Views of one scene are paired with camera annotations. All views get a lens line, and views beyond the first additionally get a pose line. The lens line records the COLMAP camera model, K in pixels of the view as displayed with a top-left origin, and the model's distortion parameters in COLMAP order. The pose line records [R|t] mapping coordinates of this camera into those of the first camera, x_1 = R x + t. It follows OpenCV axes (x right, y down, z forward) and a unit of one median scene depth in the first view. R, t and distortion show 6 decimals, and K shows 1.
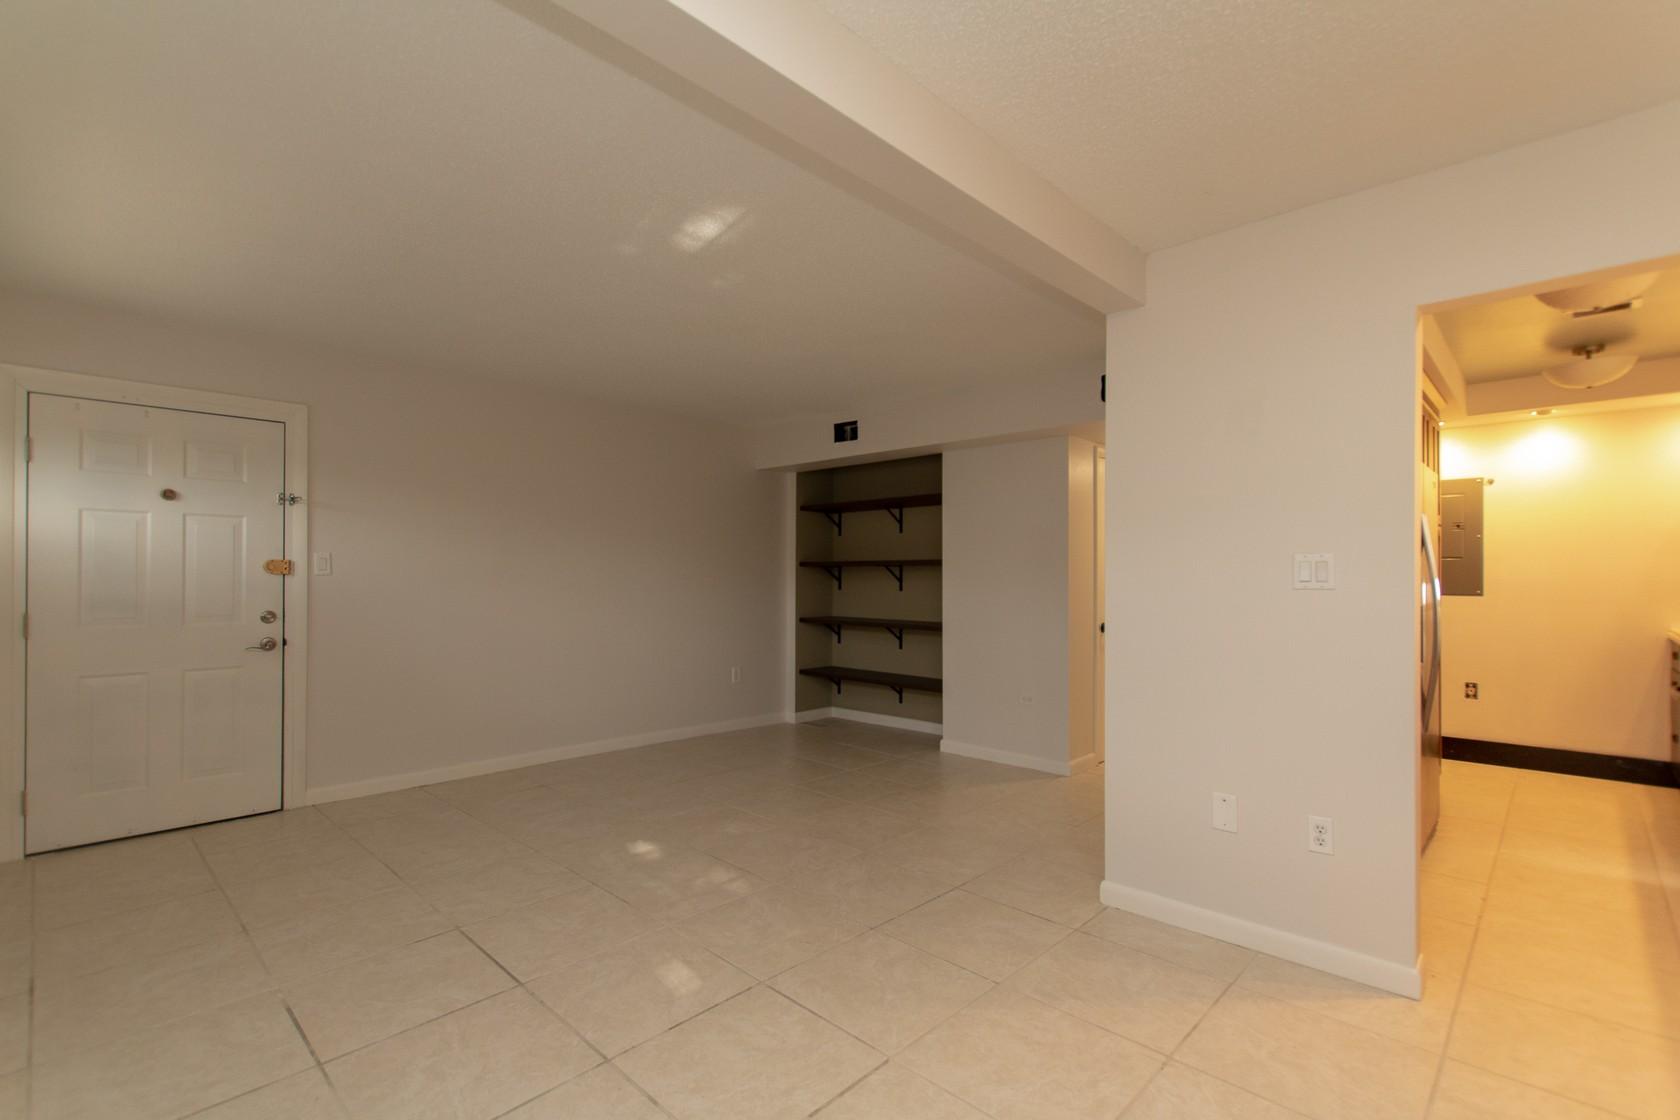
lens RADIAL K [[763.2, 0, 844.3], [0, 763.2, 567.3], [0, 0, 1]] dist [0.009507, -0.004685]
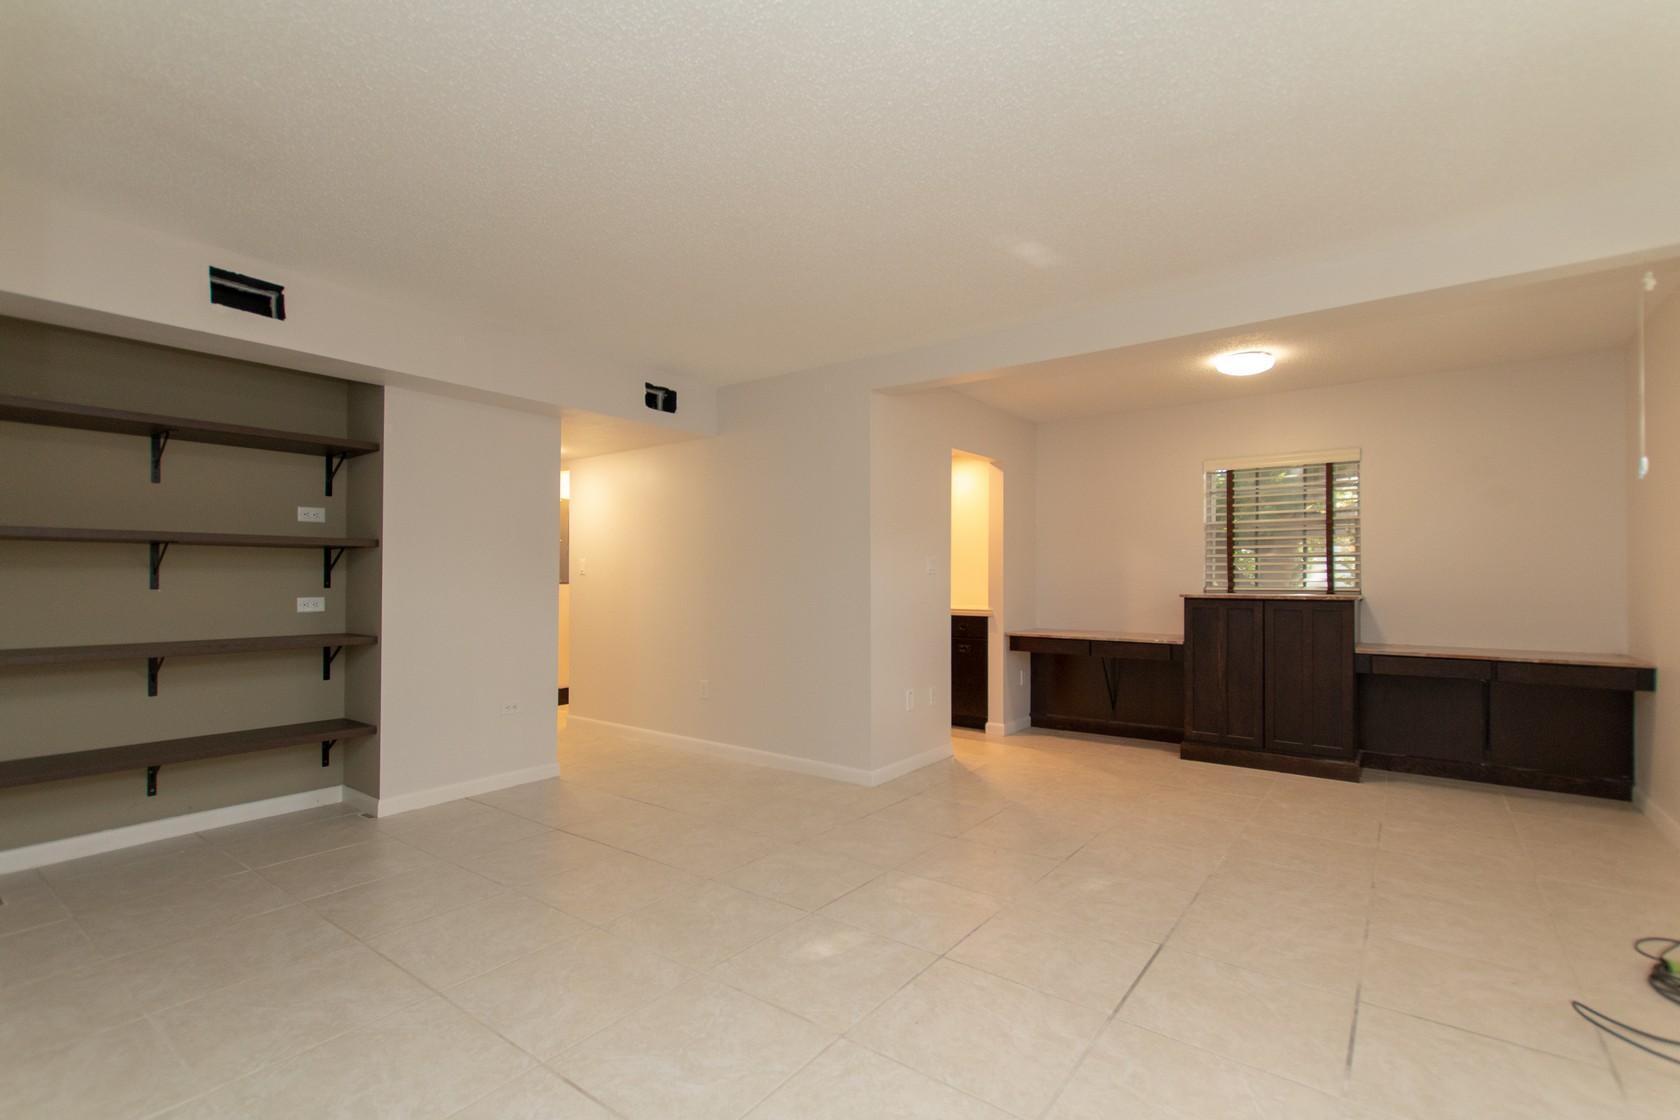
lens RADIAL K [[763.2, 0, 841.0], [0, 763.2, 569.7], [0, 0, 1]] dist [0.009507, -0.004685]
pose [[-0.106244, 0.003739, 0.994333, -0.842241], [-0.011719, 0.999919, -0.005012, 0.022081], [-0.994271, -0.012185, -0.106191, 0.922504]]
